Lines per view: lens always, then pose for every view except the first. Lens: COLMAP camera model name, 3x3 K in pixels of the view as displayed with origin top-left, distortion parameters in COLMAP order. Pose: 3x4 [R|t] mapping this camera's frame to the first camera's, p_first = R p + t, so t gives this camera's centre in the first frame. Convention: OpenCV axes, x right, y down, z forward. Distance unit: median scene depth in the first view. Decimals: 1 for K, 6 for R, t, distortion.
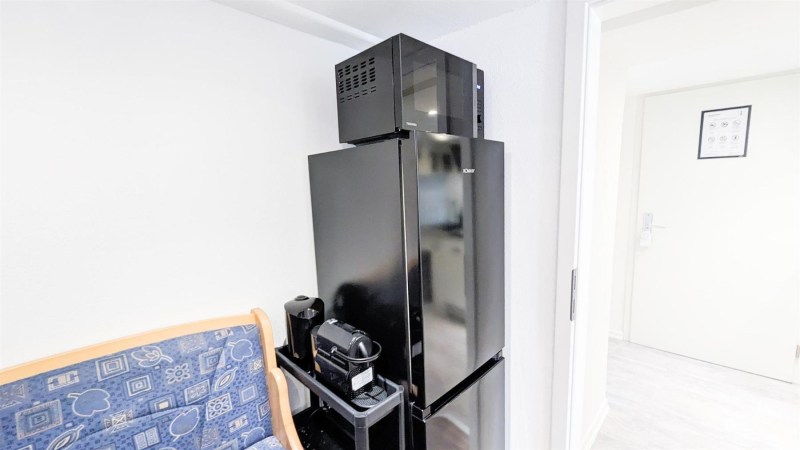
lens RADIAL K [[326.9, 0, 400.0], [0, 326.9, 225.0], [0, 0, 1]] dist [-0.000747, -0.000041]
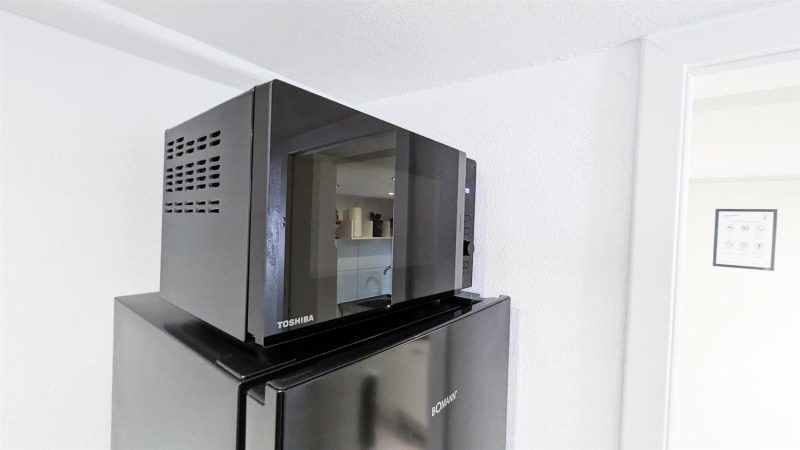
lens RADIAL K [[326.9, 0, 400.0], [0, 326.9, 225.0], [0, 0, 1]] dist [-0.000747, -0.000041]
pose [[0.993028, 0.067362, 0.096734, 0.081369], [-0.055008, 0.990612, -0.125144, -0.287765], [-0.104256, 0.118951, 0.987412, 0.478842]]
